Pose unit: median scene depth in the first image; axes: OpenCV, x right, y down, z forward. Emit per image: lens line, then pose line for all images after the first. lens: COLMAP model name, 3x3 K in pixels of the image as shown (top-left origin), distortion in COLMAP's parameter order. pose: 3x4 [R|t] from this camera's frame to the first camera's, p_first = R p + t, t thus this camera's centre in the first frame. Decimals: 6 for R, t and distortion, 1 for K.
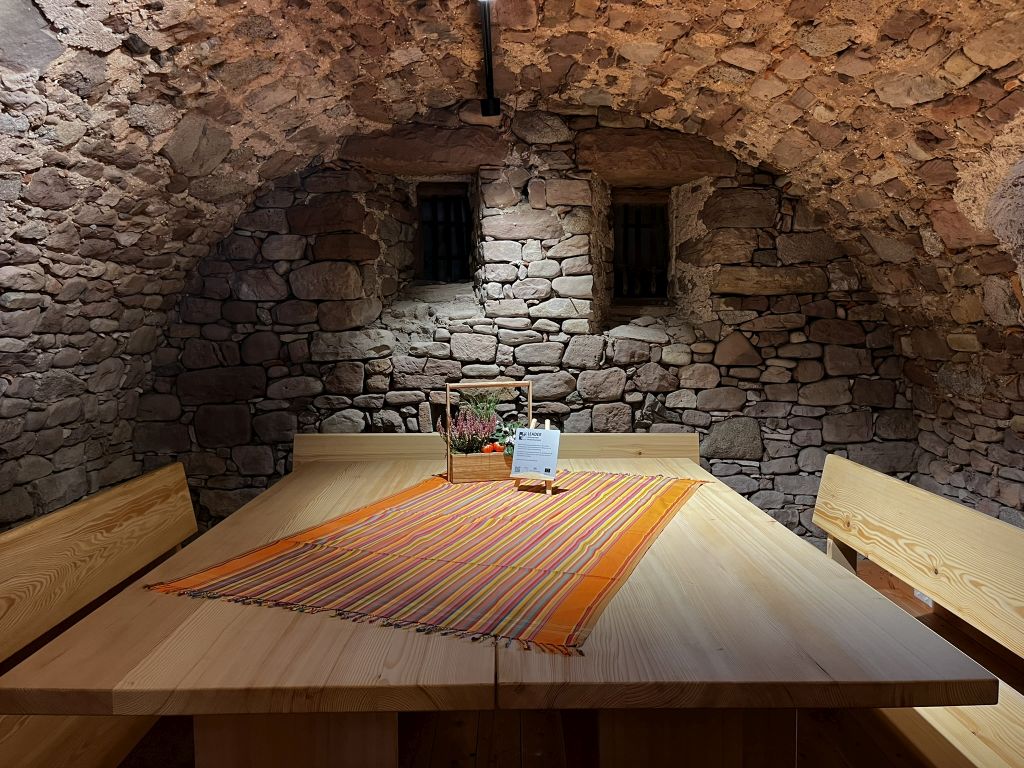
lens RADIAL K [[771.3, 0, 510.4], [0, 771.3, 376.6], [0, 0, 1]] dist [0.063817, -0.082651]
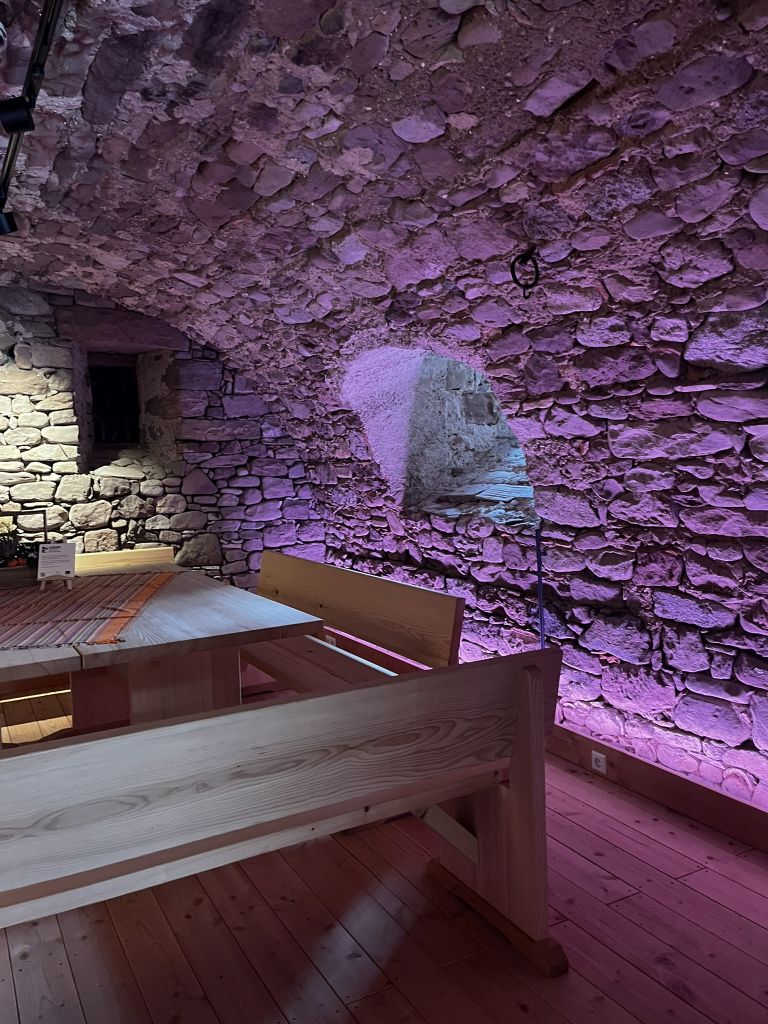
lens RADIAL K [[771.3, 0, 377.6], [0, 771.3, 507.4], [0, 0, 1]] dist [0.063817, -0.082651]
pose [[0.871857, -0.052954, 0.486889, -0.084560], [0.058338, 0.998288, 0.004111, 0.019813], [-0.486274, 0.024820, 0.873454, -0.293921]]
